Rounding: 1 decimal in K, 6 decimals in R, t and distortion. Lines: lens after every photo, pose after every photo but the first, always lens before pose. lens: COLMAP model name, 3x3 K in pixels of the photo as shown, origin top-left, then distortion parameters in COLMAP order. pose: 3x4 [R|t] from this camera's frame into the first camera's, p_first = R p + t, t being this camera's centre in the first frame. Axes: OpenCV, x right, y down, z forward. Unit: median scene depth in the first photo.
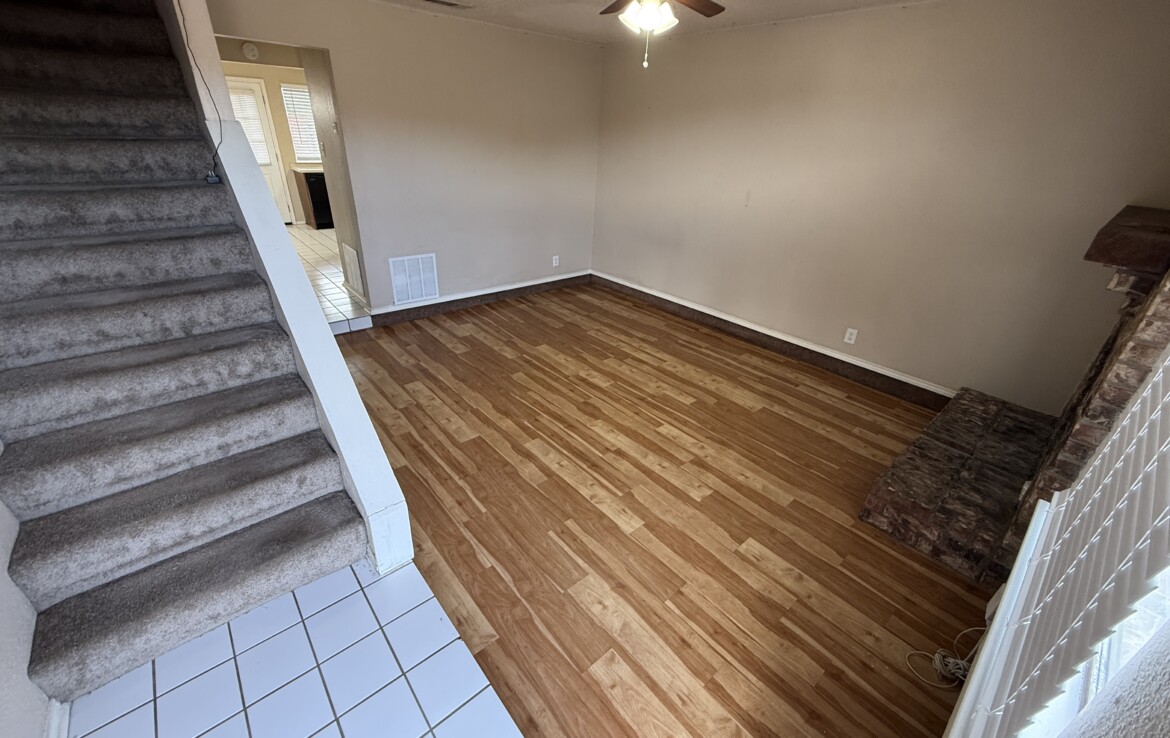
lens RADIAL K [[465.1, 0, 584.3], [0, 465.1, 371.4], [0, 0, 1]] dist [-0.002201, -0.000573]
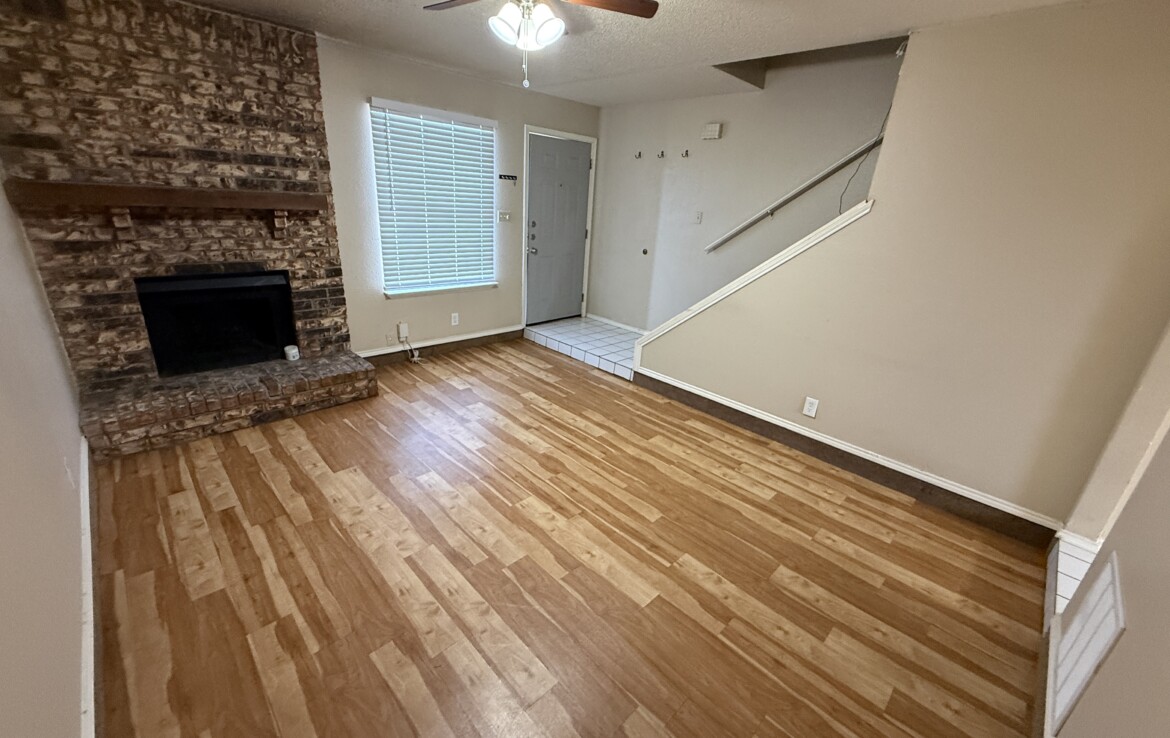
lens RADIAL K [[465.1, 0, 583.9], [0, 465.1, 368.6], [0, 0, 1]] dist [-0.002201, -0.000573]
pose [[-0.992098, -0.075694, -0.100059, 0.051473], [-0.124977, 0.666488, 0.734966, -0.692496], [0.011055, 0.741663, -0.670681, 1.413690]]
